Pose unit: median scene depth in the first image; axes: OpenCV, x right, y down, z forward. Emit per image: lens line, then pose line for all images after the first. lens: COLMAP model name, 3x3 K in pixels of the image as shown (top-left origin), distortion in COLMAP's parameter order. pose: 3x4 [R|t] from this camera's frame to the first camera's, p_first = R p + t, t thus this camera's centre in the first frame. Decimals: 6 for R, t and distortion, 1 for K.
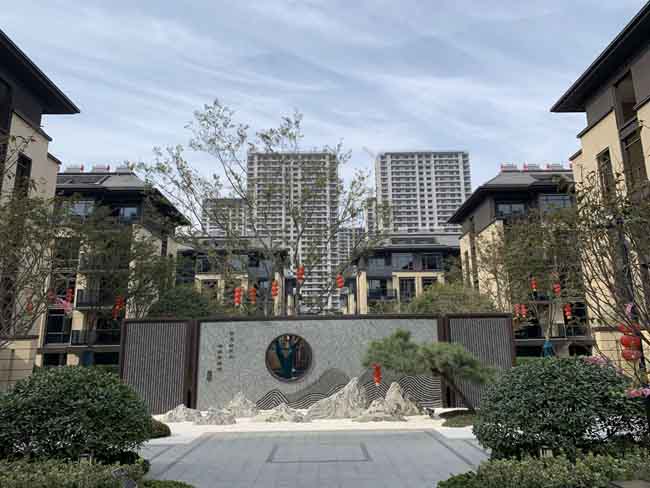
lens RADIAL K [[486.3, 0, 325.0], [0, 486.3, 244.0], [0, 0, 1]] dist [0.057164, -0.001818]
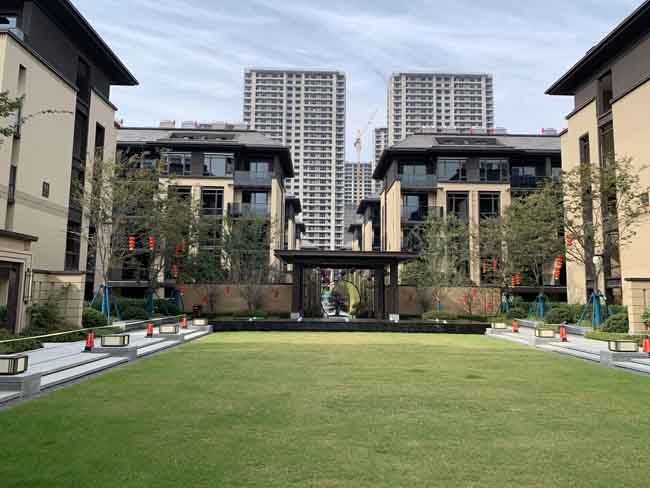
lens RADIAL K [[492.3, 0, 325.0], [0, 492.3, 244.0], [0, 0, 1]] dist [0.001219, -0.001207]
pose [[0.999703, 0.024271, 0.002310, -0.025017], [-0.024373, 0.992609, 0.118884, 0.063854], [0.000593, -0.118905, 0.992905, 0.275079]]
